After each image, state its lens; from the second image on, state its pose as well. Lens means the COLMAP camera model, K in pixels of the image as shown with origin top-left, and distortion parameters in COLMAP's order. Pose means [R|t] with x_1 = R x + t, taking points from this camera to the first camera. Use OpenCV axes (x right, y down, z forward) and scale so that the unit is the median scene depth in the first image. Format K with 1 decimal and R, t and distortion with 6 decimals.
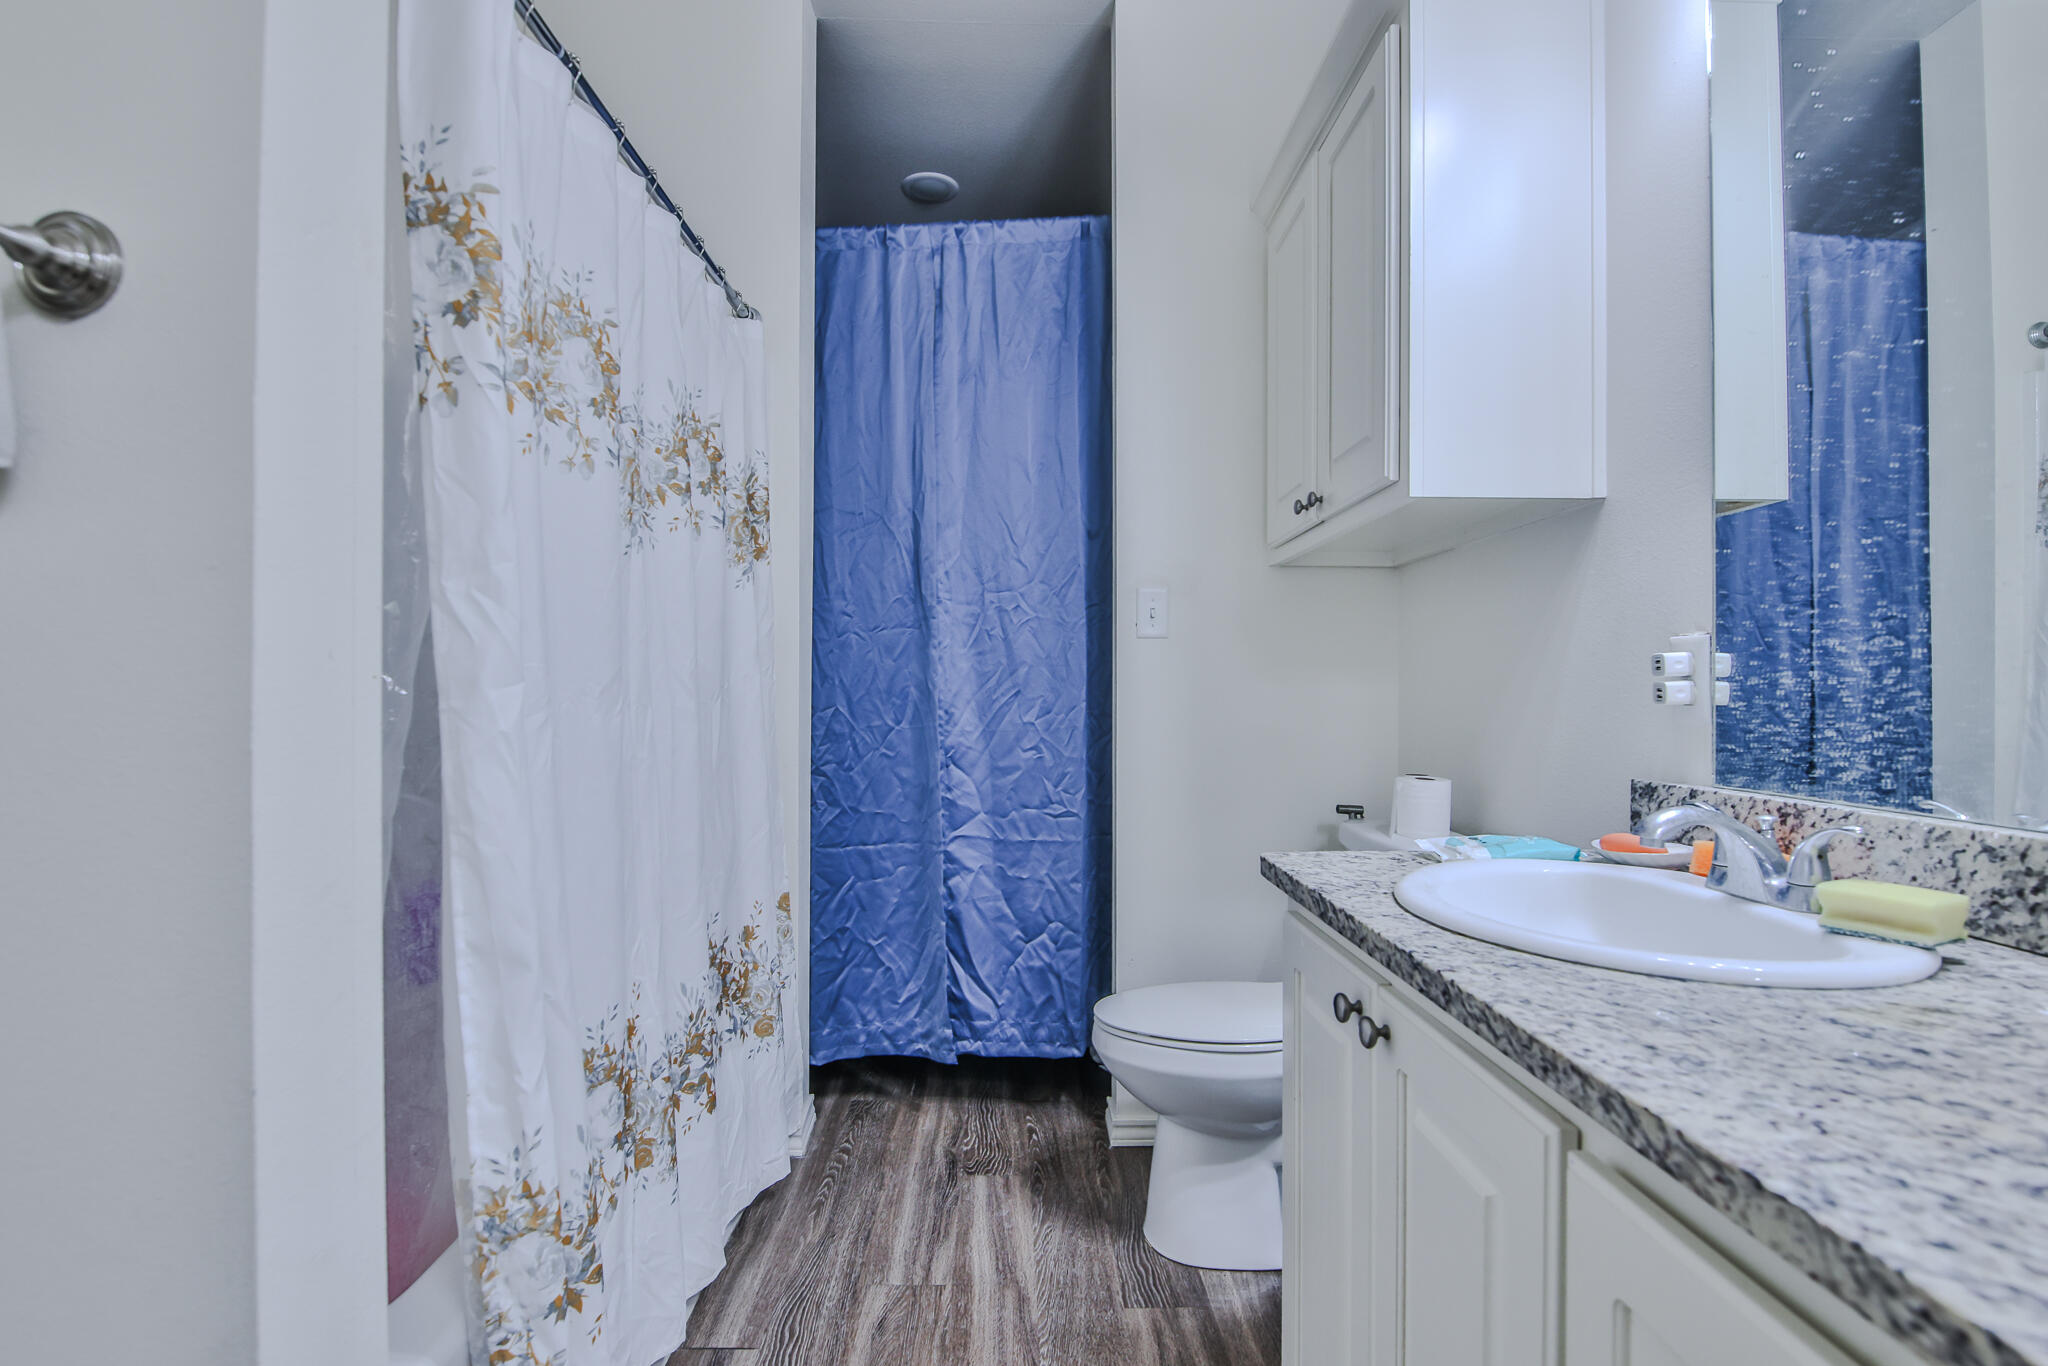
lens RADIAL K [[993.3, 0, 1020.0], [0, 993.3, 688.0], [0, 0, 1]] dist [0.000938, -0.012247]
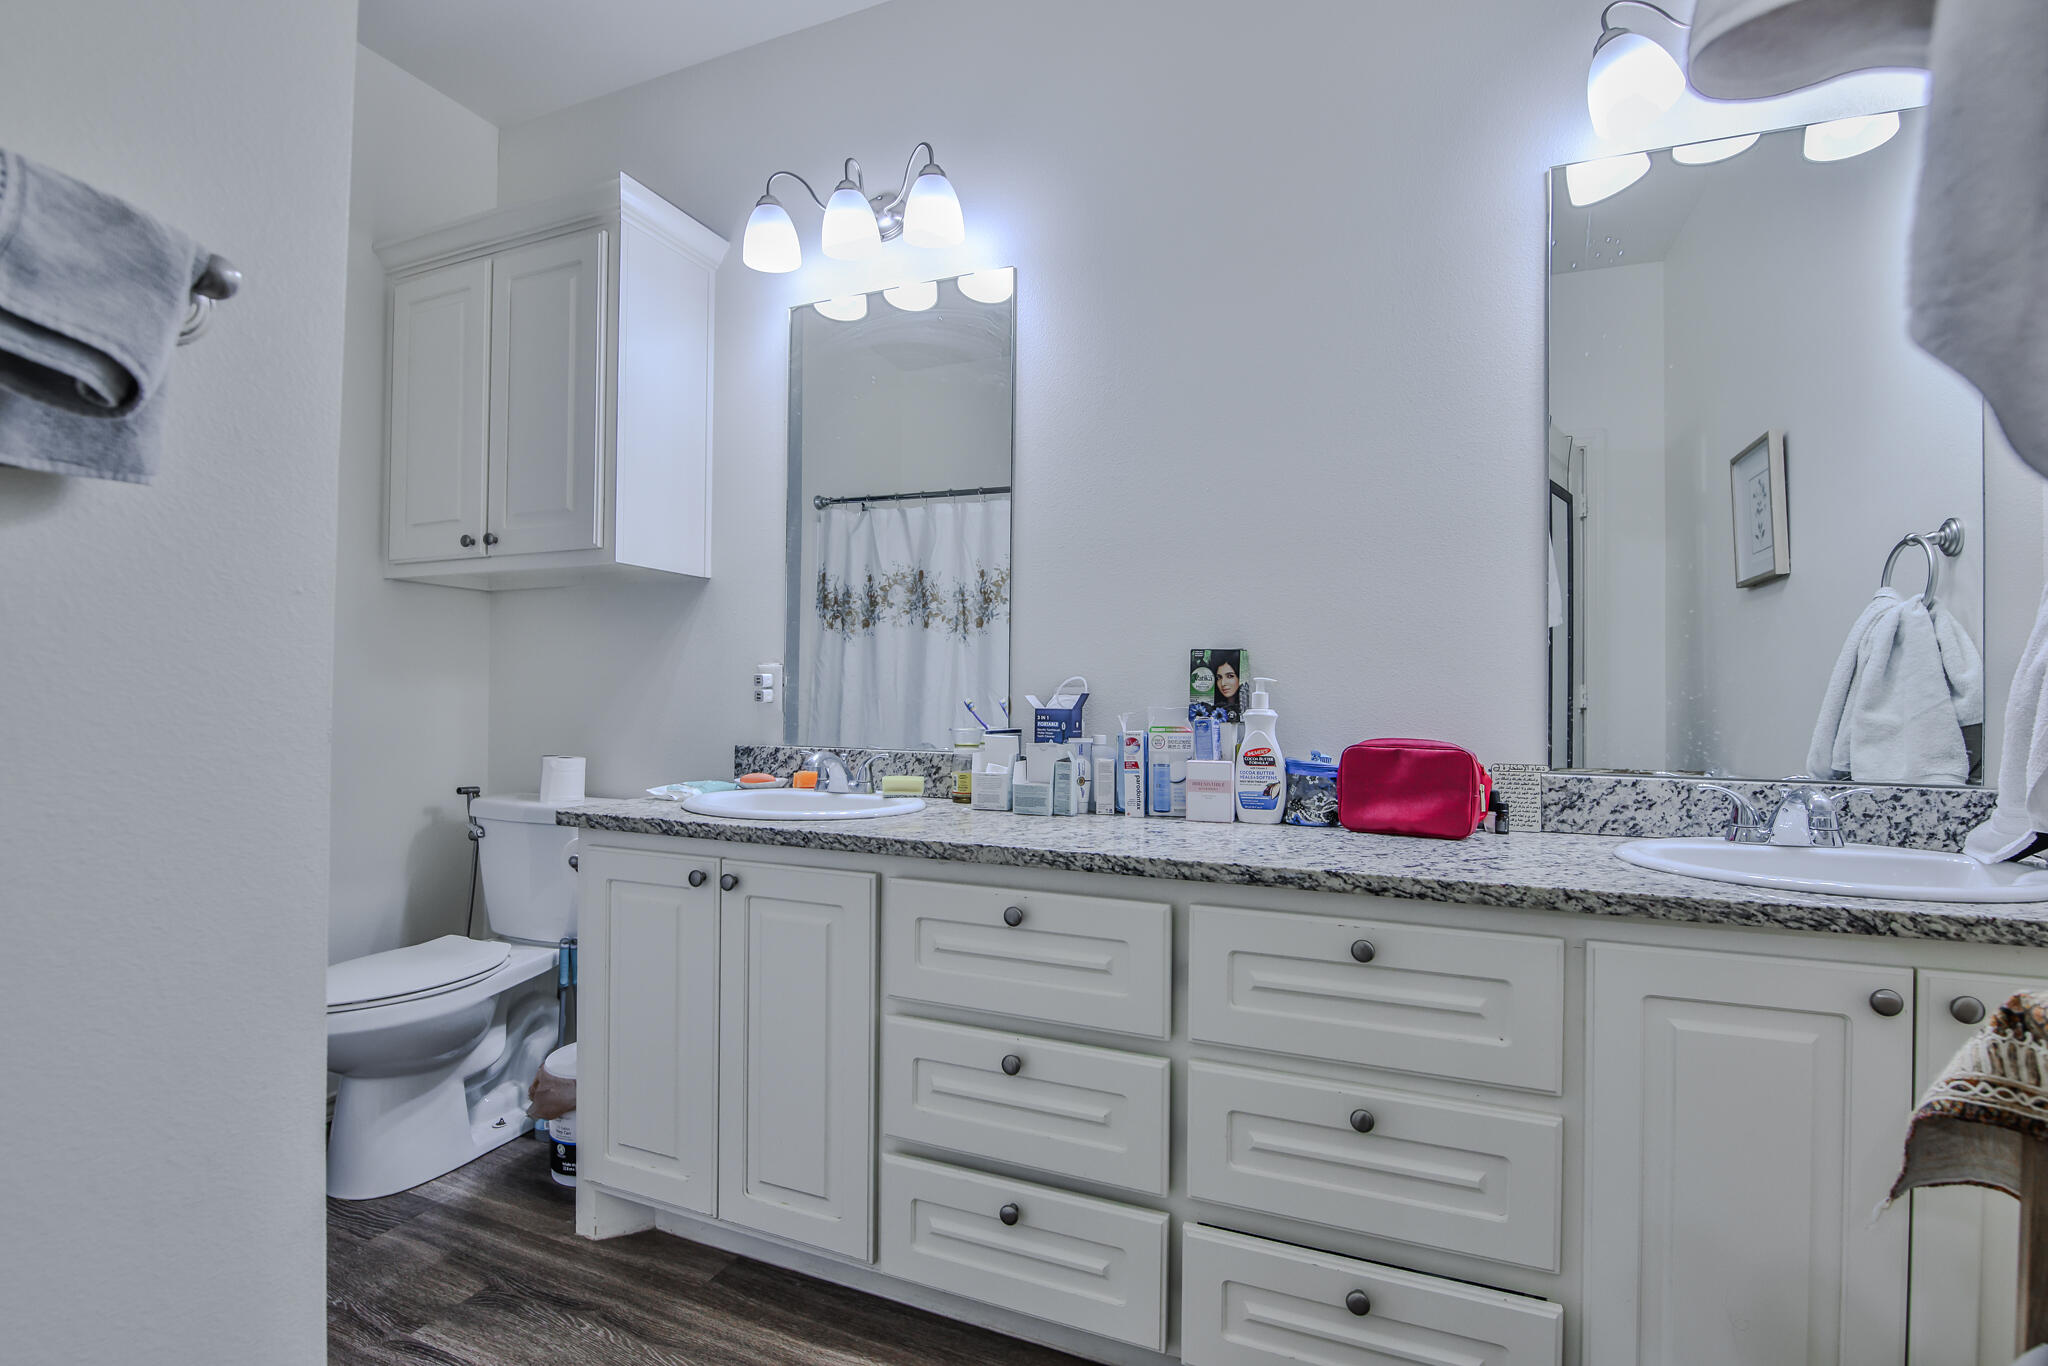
lens RADIAL K [[993.3, 0, 1020.0], [0, 993.3, 688.0], [0, 0, 1]] dist [0.000938, -0.012247]
pose [[0.399522, 0.009026, 0.916679, -0.838779], [-0.007674, 0.999949, -0.006501, -0.001443], [-0.916692, -0.004437, 0.399571, -0.164932]]
